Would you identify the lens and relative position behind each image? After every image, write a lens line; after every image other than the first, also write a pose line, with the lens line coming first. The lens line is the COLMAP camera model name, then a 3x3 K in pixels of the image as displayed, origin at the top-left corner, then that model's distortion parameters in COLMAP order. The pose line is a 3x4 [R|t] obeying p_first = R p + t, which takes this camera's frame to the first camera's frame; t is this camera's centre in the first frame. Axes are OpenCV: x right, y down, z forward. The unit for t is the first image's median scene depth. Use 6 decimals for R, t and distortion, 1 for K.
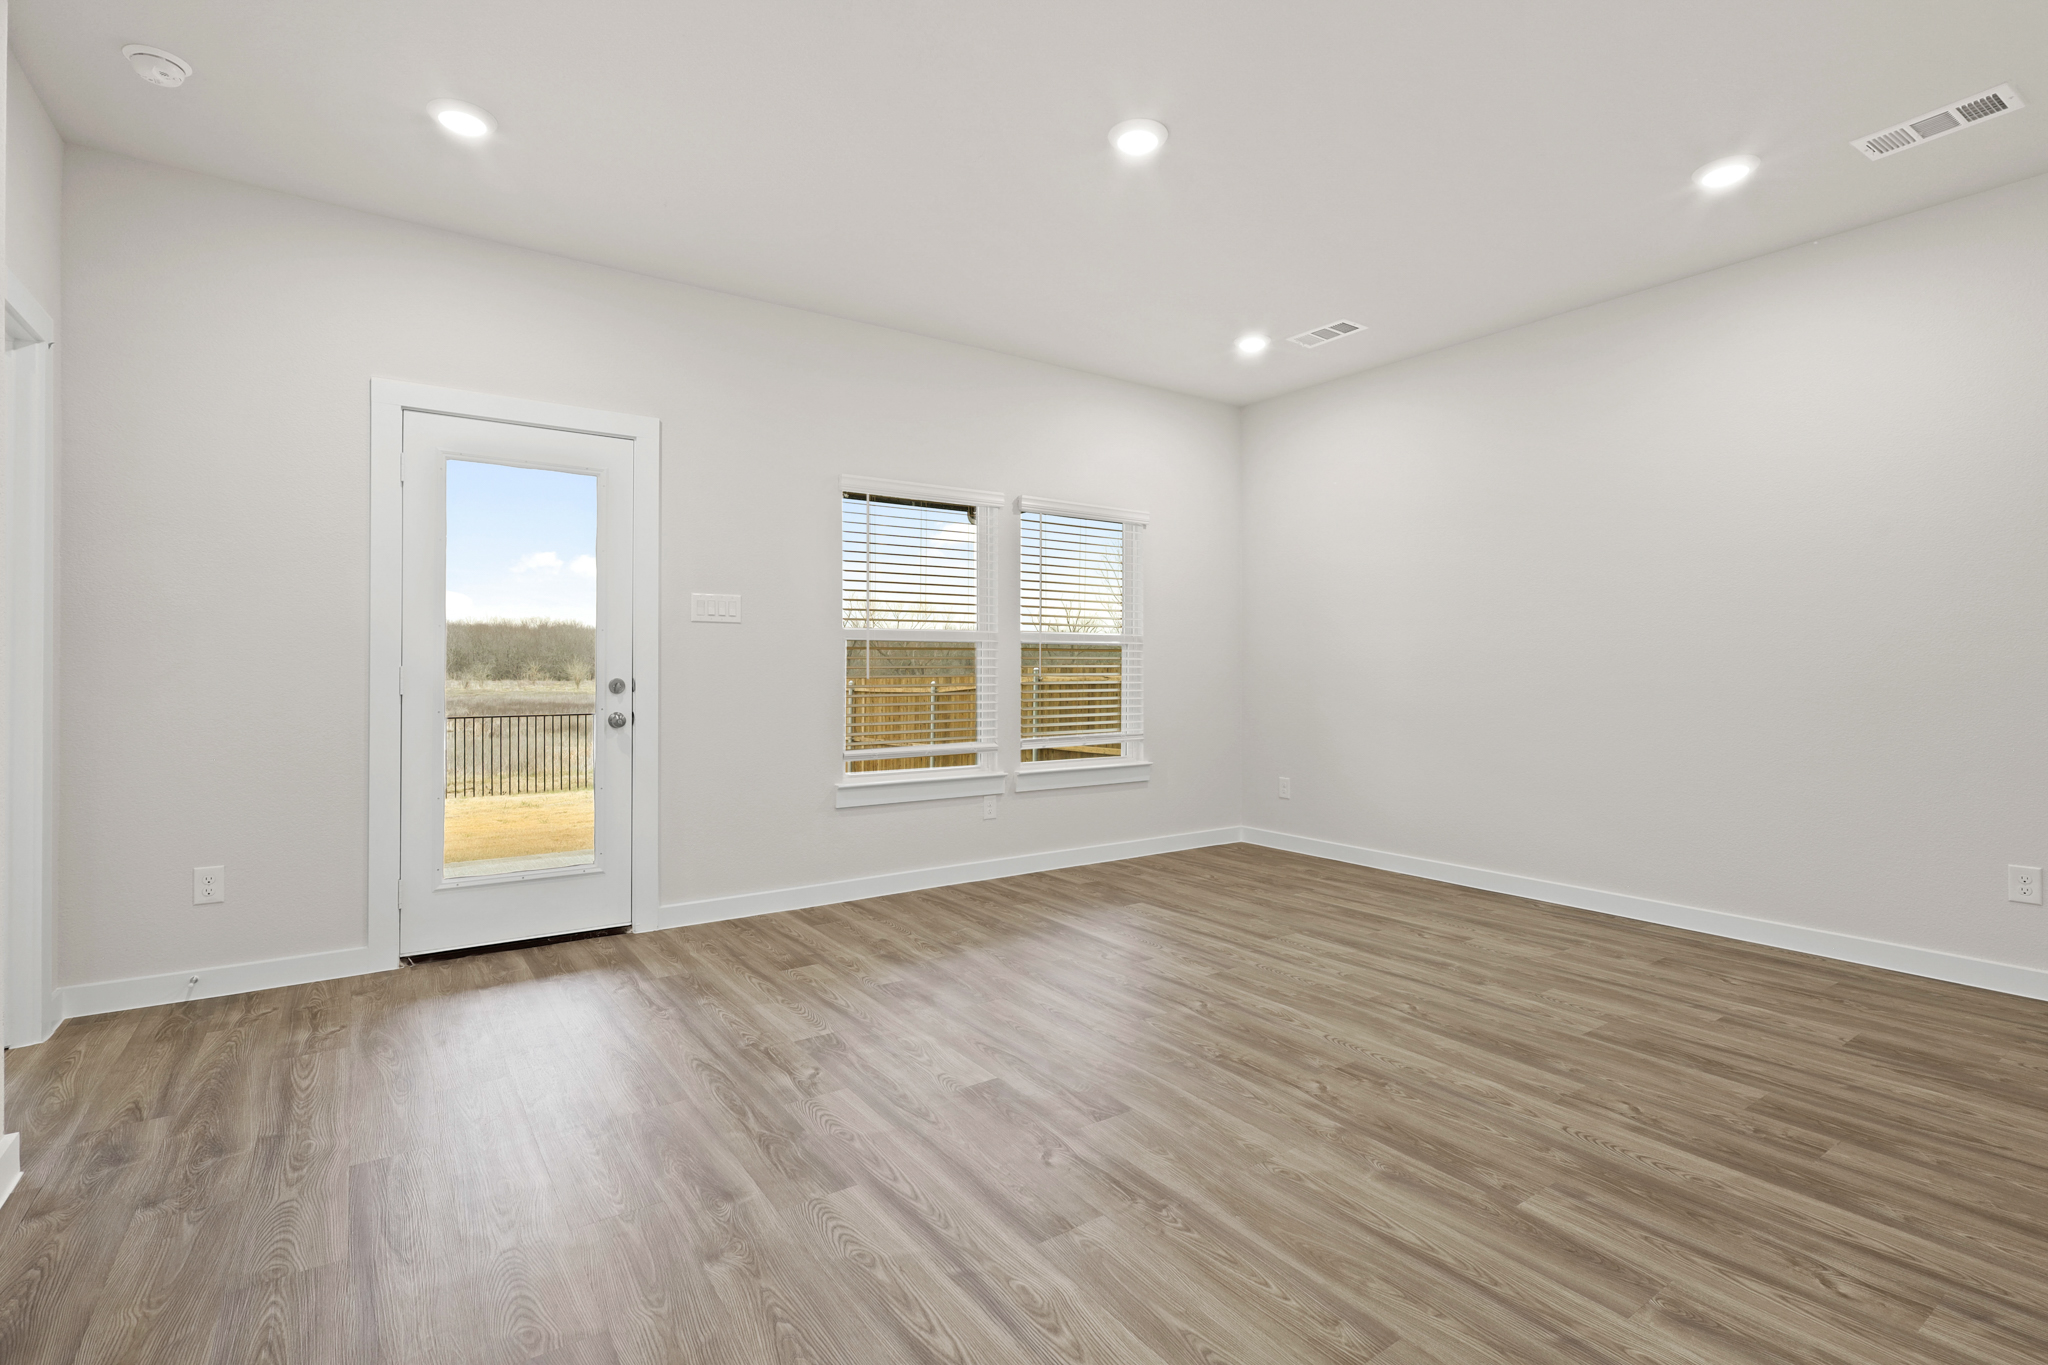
lens RADIAL K [[959.6, 0, 1026.2], [0, 959.6, 672.8], [0, 0, 1]] dist [-0.002502, -0.000546]
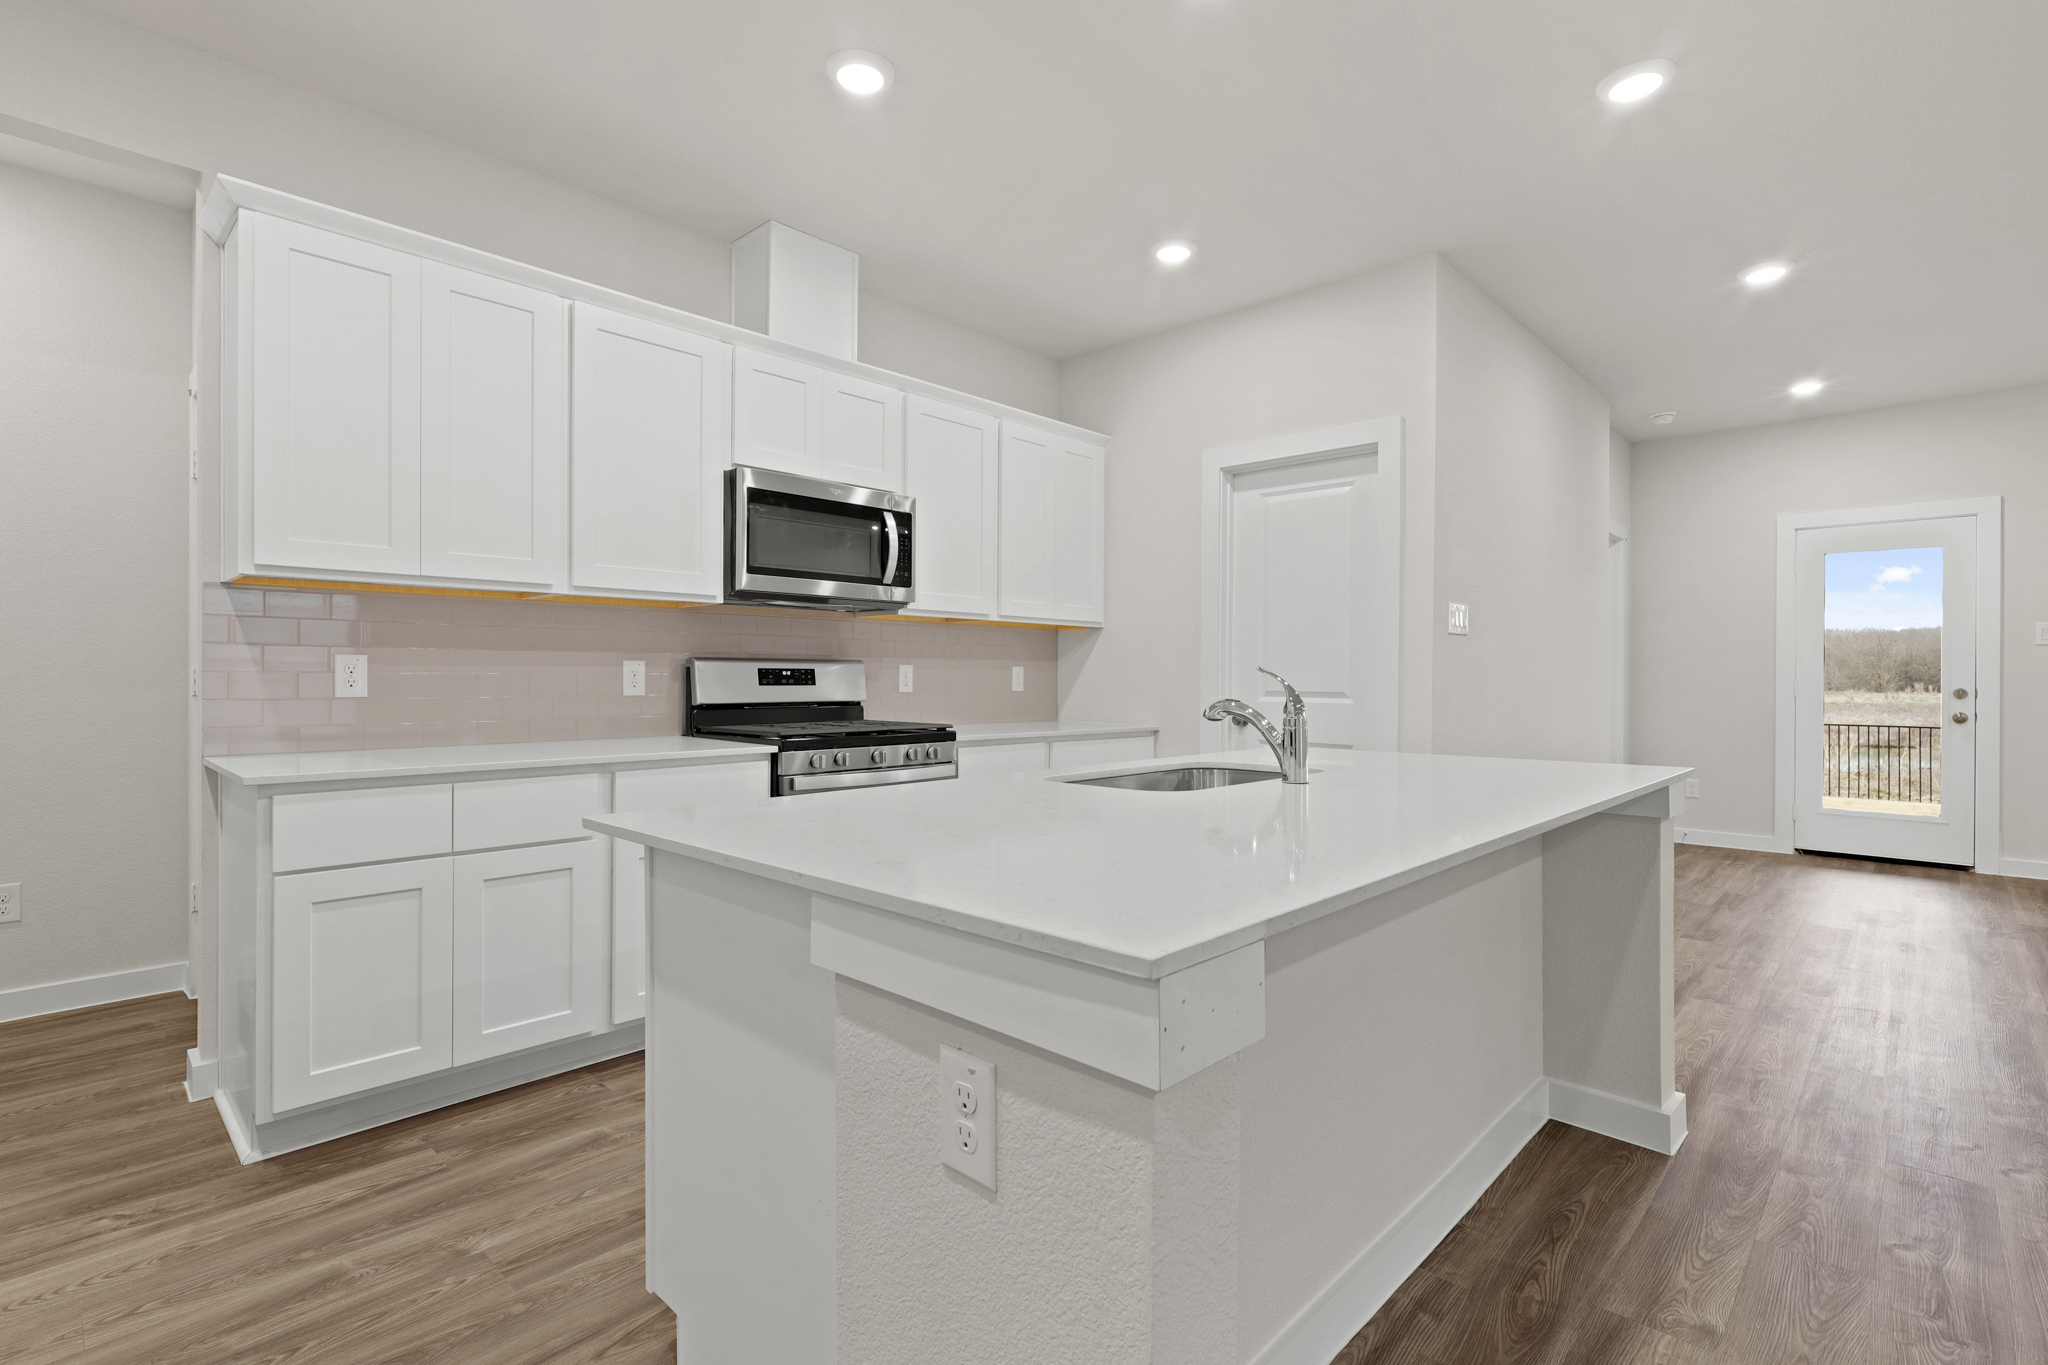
lens RADIAL K [[959.6, 0, 1019.6], [0, 959.6, 684.0], [0, 0, 1]] dist [-0.002502, -0.000546]
pose [[0.198824, -0.009018, -0.979994, 0.677224], [-0.005695, 0.999930, -0.010357, 0.022190], [0.980019, 0.007640, 0.198759, -0.633612]]
